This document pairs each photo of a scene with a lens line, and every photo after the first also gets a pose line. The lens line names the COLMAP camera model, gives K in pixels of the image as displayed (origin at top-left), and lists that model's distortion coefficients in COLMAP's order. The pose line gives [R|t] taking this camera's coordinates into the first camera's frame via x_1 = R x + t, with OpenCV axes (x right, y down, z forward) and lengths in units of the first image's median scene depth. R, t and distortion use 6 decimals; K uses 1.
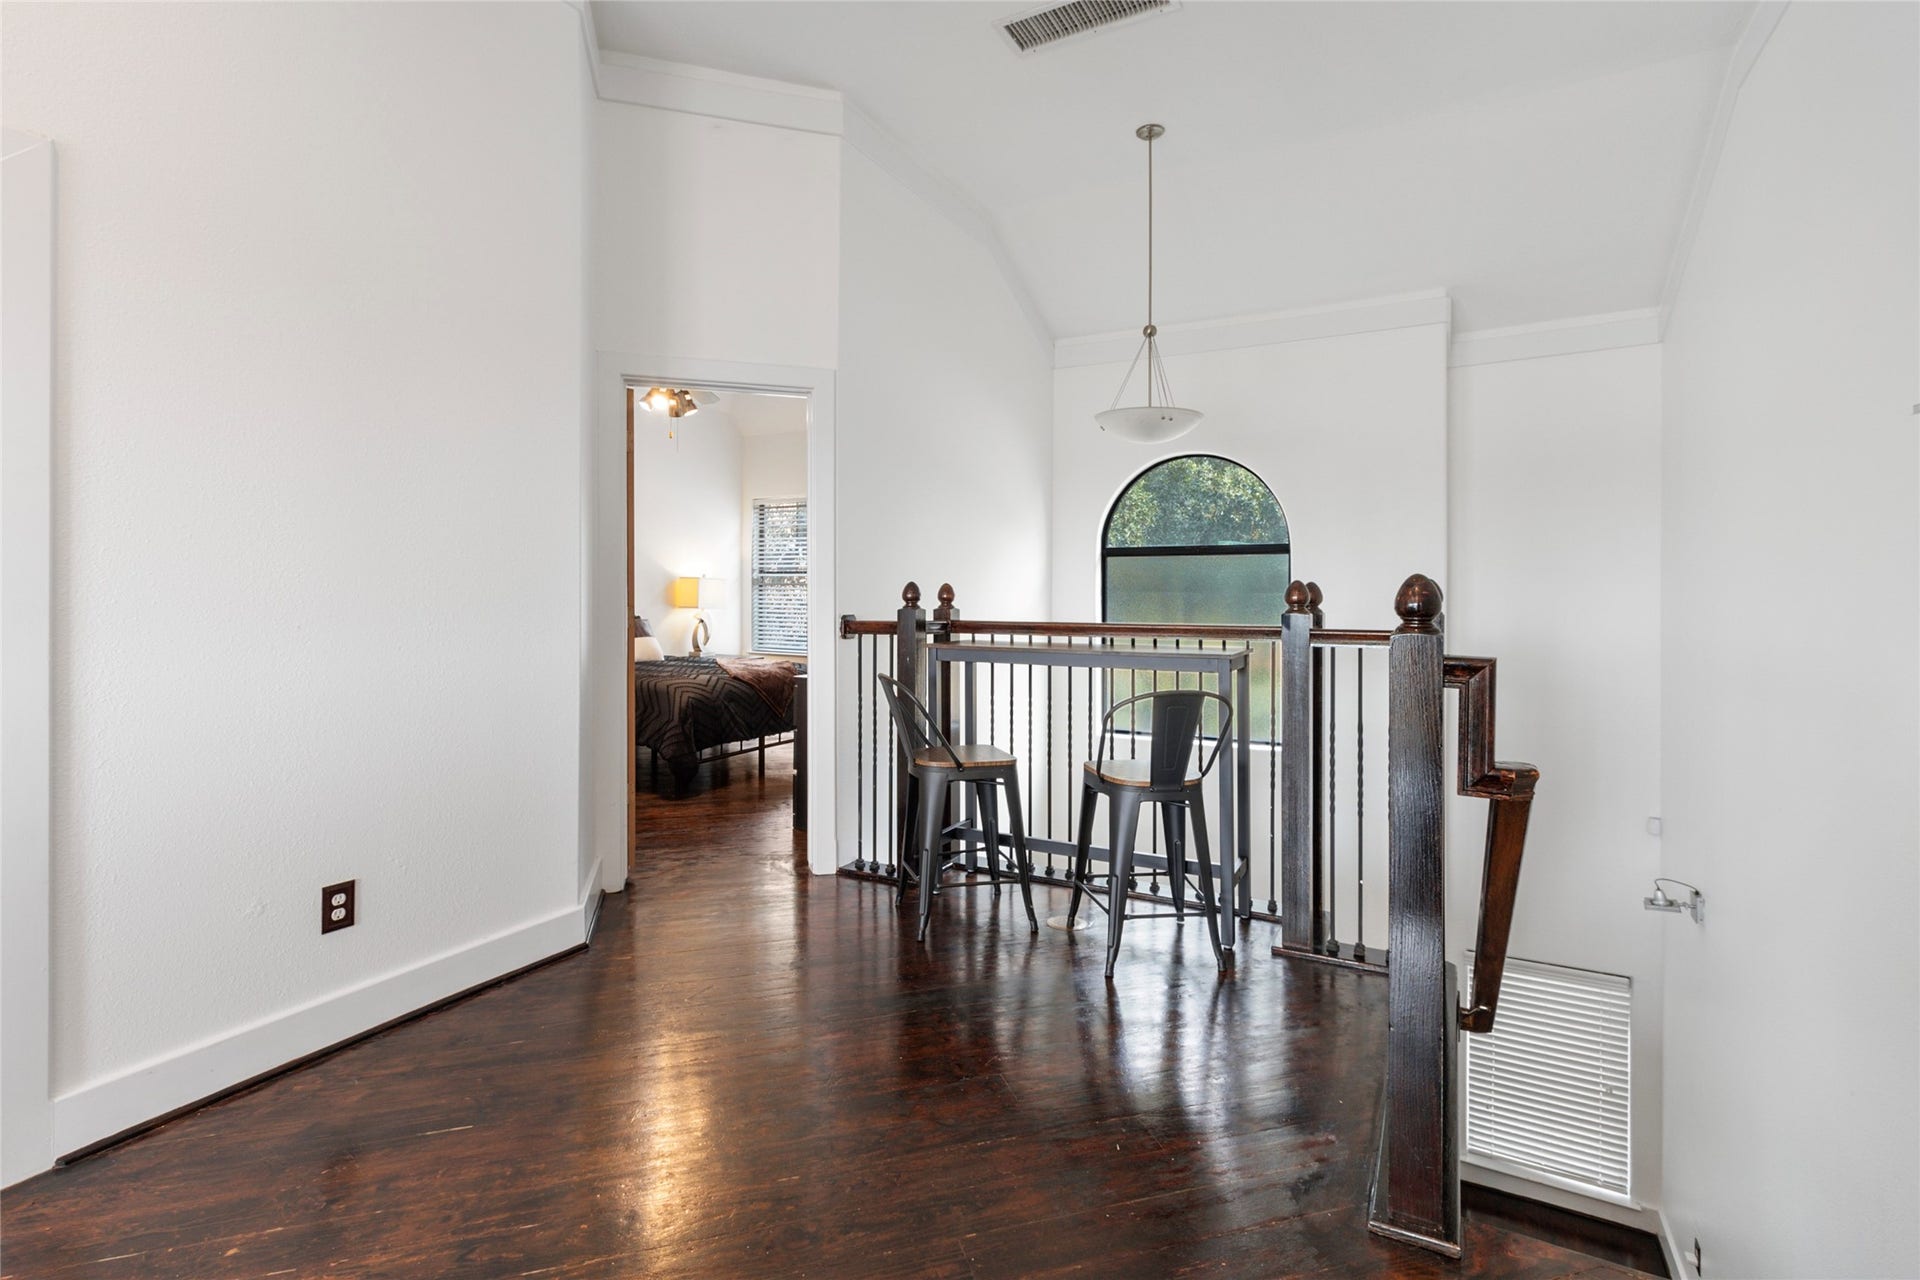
lens RADIAL K [[898.1, 0, 959.7], [0, 898.1, 586.2], [0, 0, 1]] dist [0.004357, -0.000426]
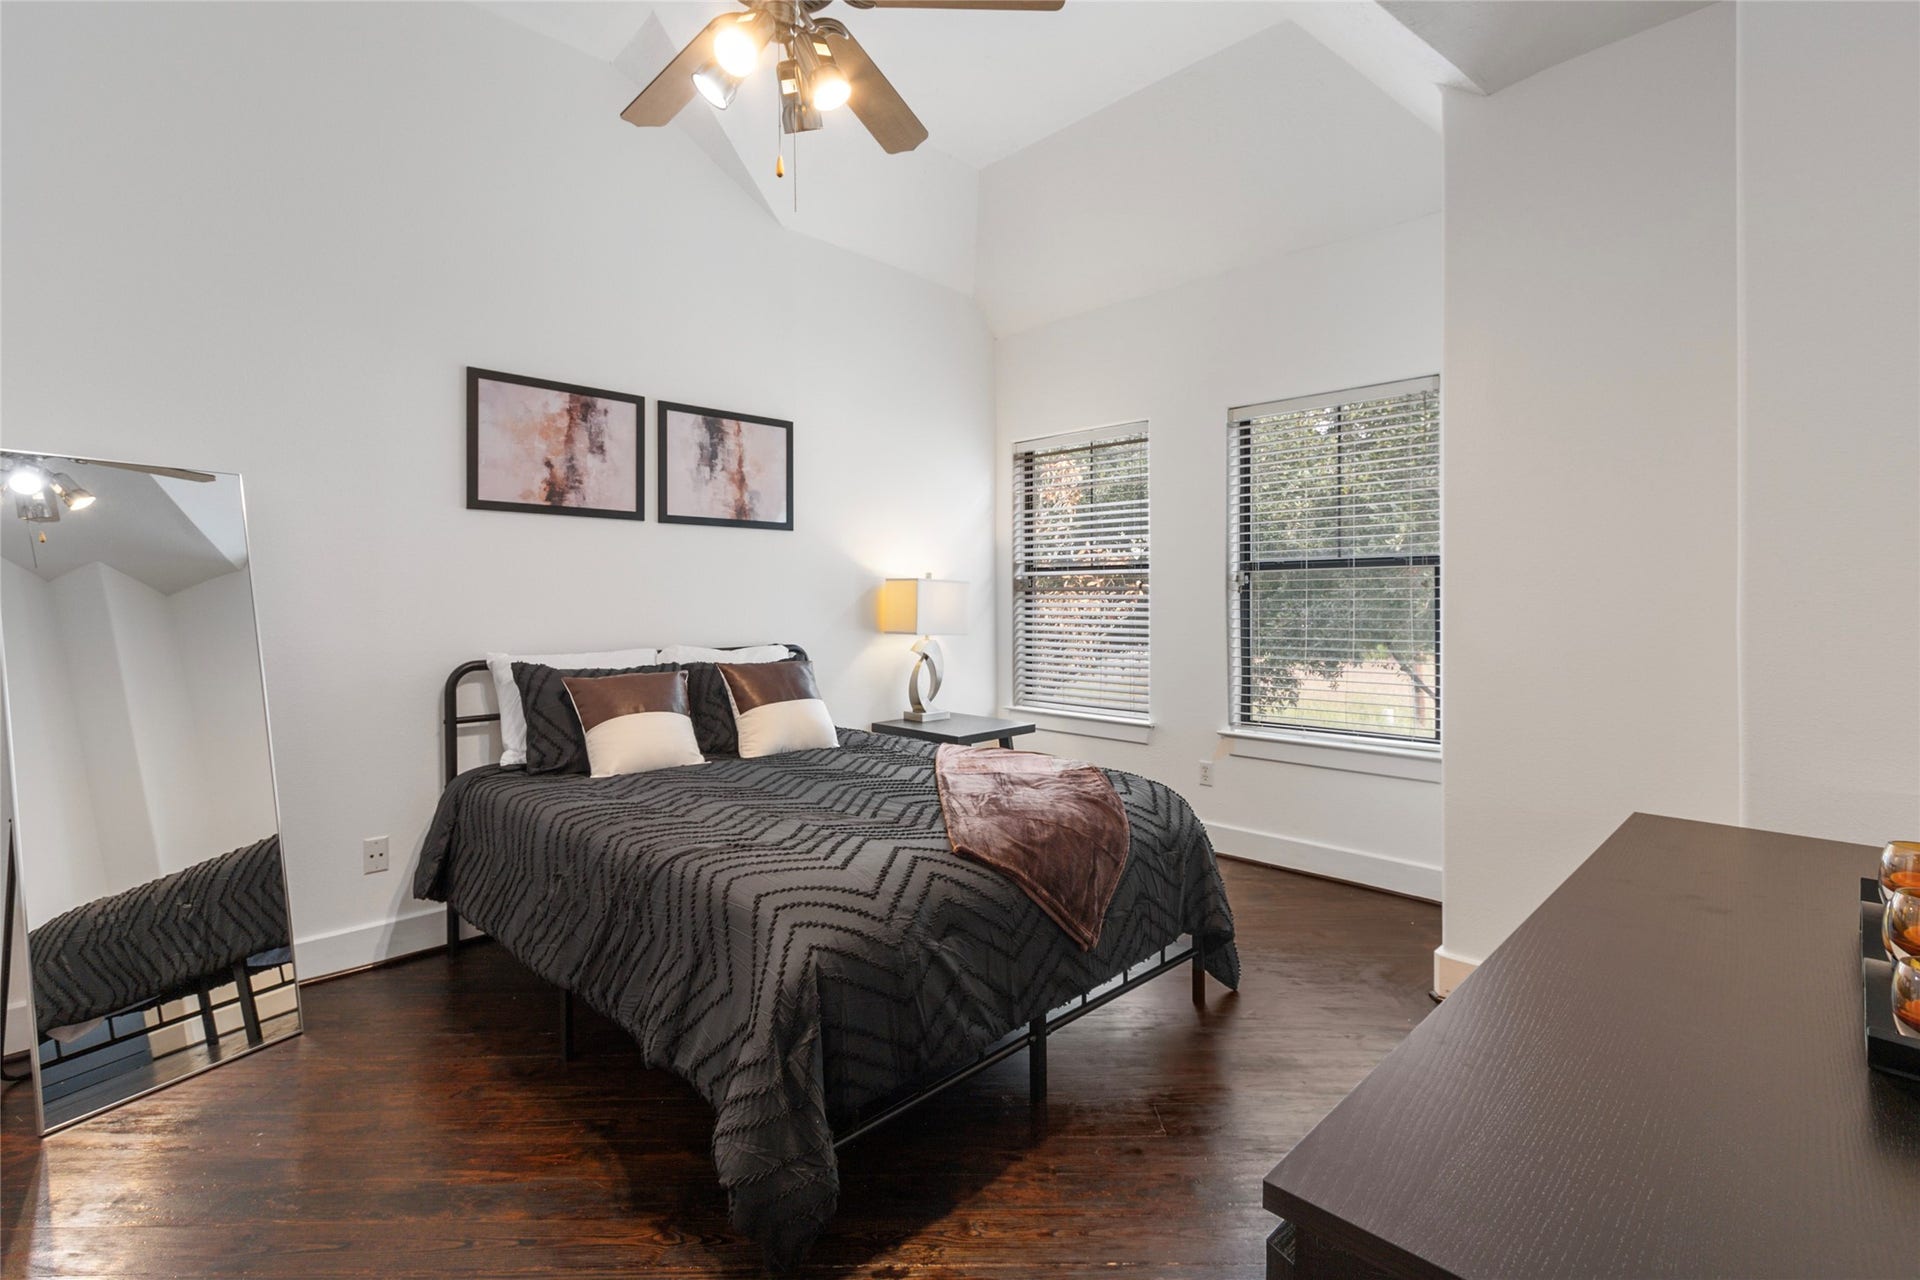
lens RADIAL K [[898.1, 0, 959.7], [0, 898.1, 586.2], [0, 0, 1]] dist [0.004357, -0.000426]
pose [[0.957592, -0.011774, -0.287887, -0.106336], [0.009652, 0.999915, -0.008787, 0.000338], [0.287966, 0.005636, 0.957624, 0.474322]]
